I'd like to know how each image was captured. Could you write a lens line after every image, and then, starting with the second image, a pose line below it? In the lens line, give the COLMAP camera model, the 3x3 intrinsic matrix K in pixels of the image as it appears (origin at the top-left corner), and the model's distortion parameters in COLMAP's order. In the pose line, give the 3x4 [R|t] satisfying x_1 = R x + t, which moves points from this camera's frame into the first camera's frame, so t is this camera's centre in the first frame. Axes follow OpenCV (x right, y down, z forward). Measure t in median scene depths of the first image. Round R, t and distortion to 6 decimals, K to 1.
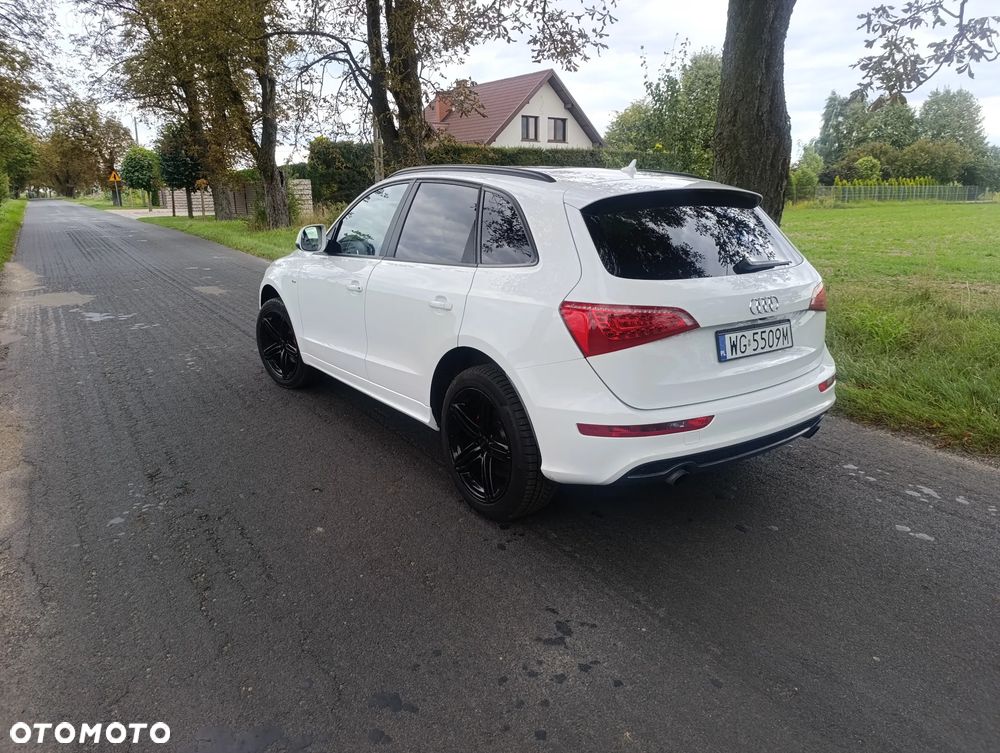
lens RADIAL K [[704.8, 0, 500.0], [0, 704.8, 376.5], [0, 0, 1]] dist [0.001486, -0.025525]
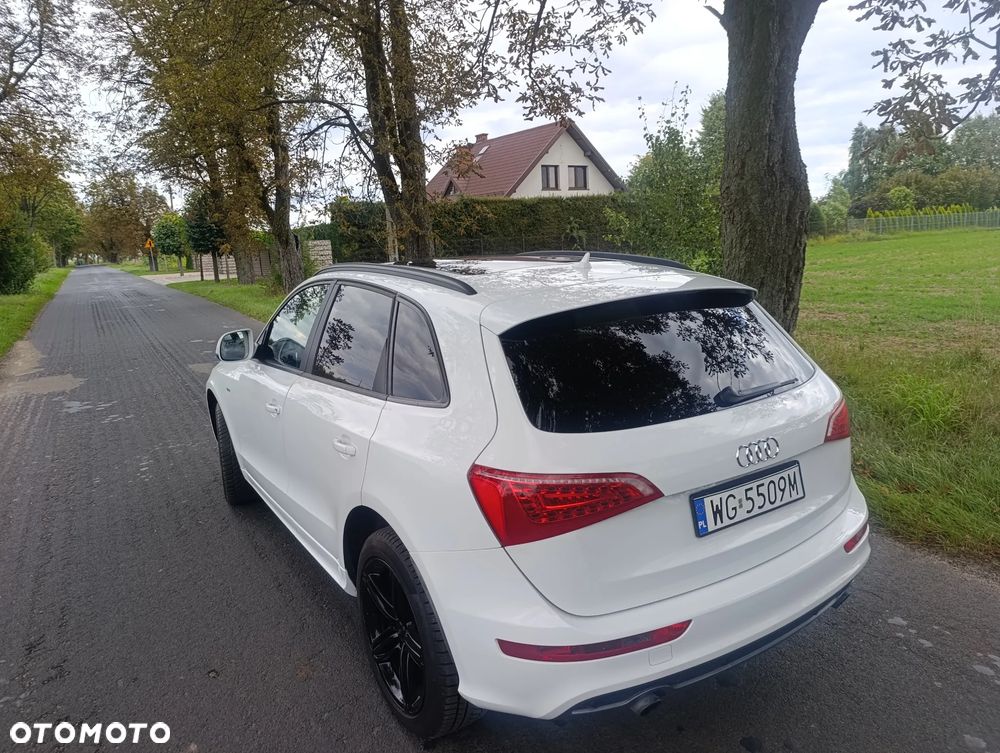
lens RADIAL K [[707.9, 0, 496.7], [0, 707.9, 372.5], [0, 0, 1]] dist [-0.012153, -0.004773]
pose [[0.997843, -0.037672, -0.053765, 0.051852], [0.033898, 0.997009, -0.069459, -0.050006], [0.056221, 0.067486, 0.996135, 0.087689]]
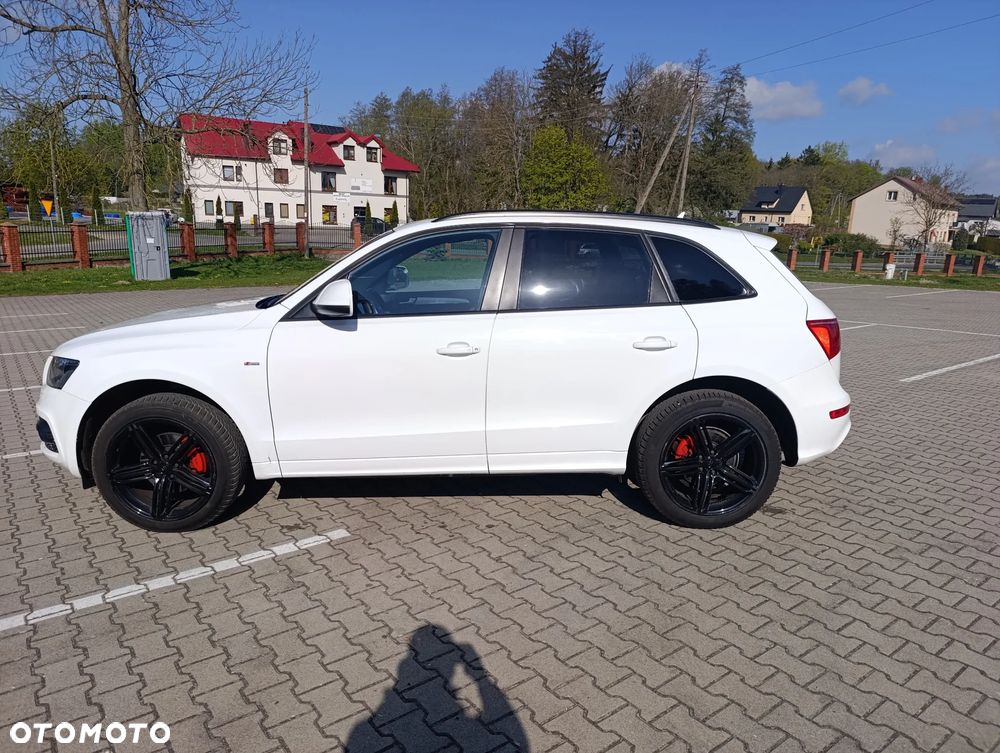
lens RADIAL K [[683.7, 0, 500.0], [0, 683.7, 376.5], [0, 0, 1]] dist [0.030456, -0.043295]
pose [[0.563560, -0.160328, 0.810367, -0.405794], [0.214030, 0.975826, 0.044220, -0.059565], [-0.797867, 0.148522, 0.584252, 0.239581]]
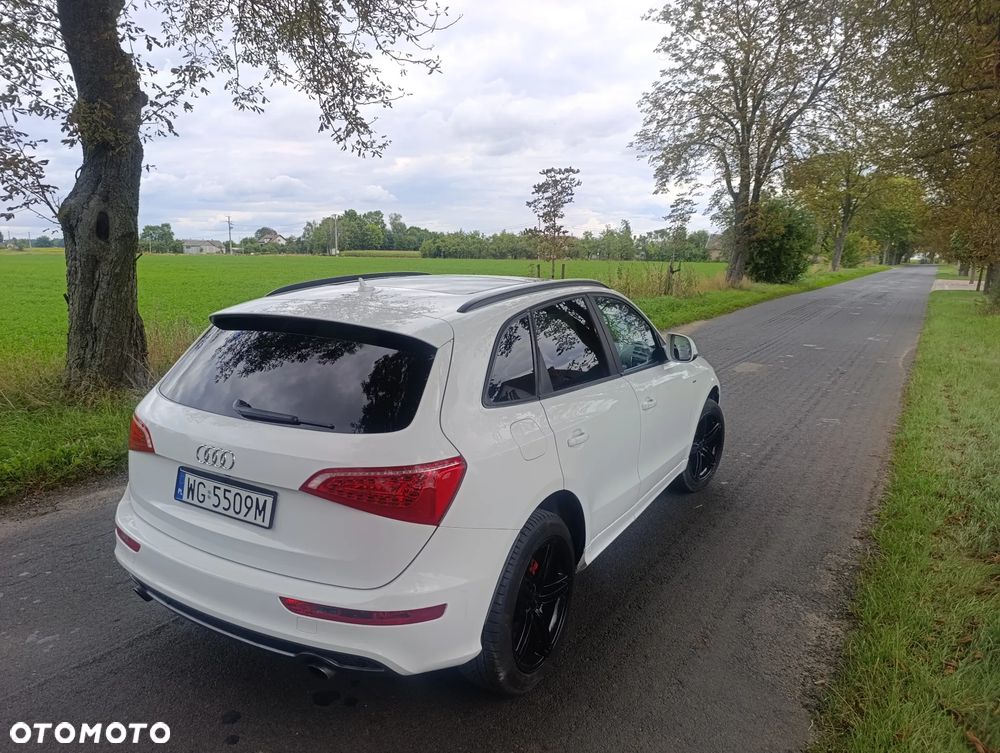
lens RADIAL K [[683.6, 0, 493.8], [0, 683.6, 381.4], [0, 0, 1]] dist [0.018475, -0.025780]
pose [[0.392534, 0.166698, -0.904505, 0.436192], [-0.254496, 0.964726, 0.067351, -0.116327], [0.883826, 0.203755, 0.421112, 0.328507]]
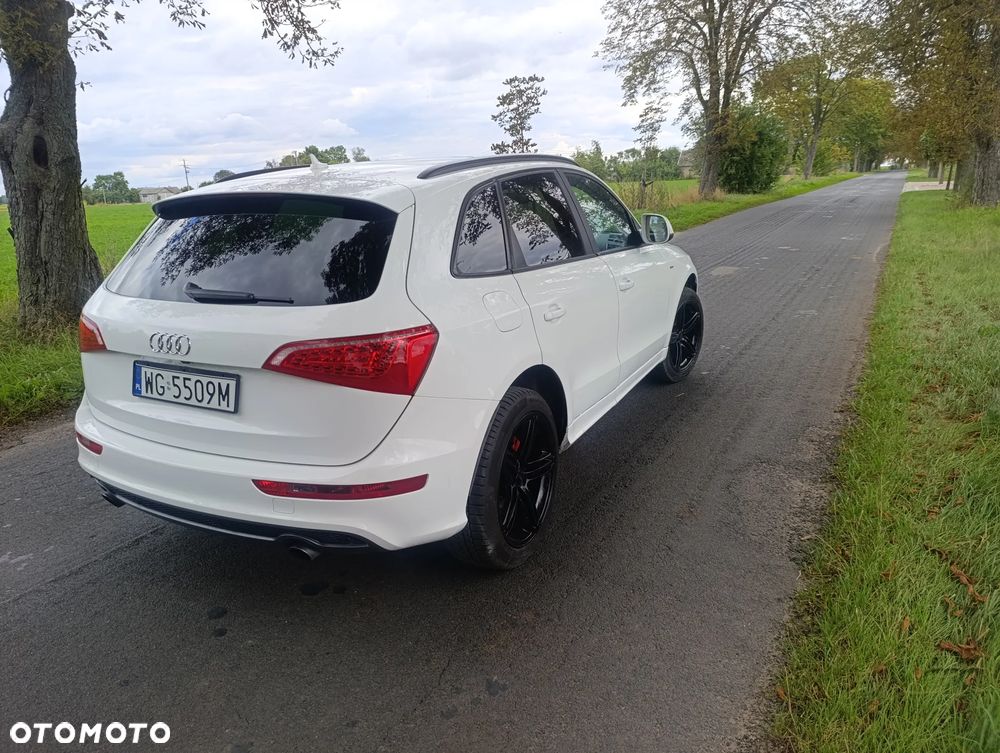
lens RADIAL K [[683.7, 0, 500.0], [0, 683.7, 376.5], [0, 0, 1]] dist [0.030456, -0.043295]
pose [[0.438725, 0.220241, -0.871214, 0.431344], [-0.194752, 0.969762, 0.147081, -0.089030], [0.877264, 0.105142, 0.468351, 0.341521]]
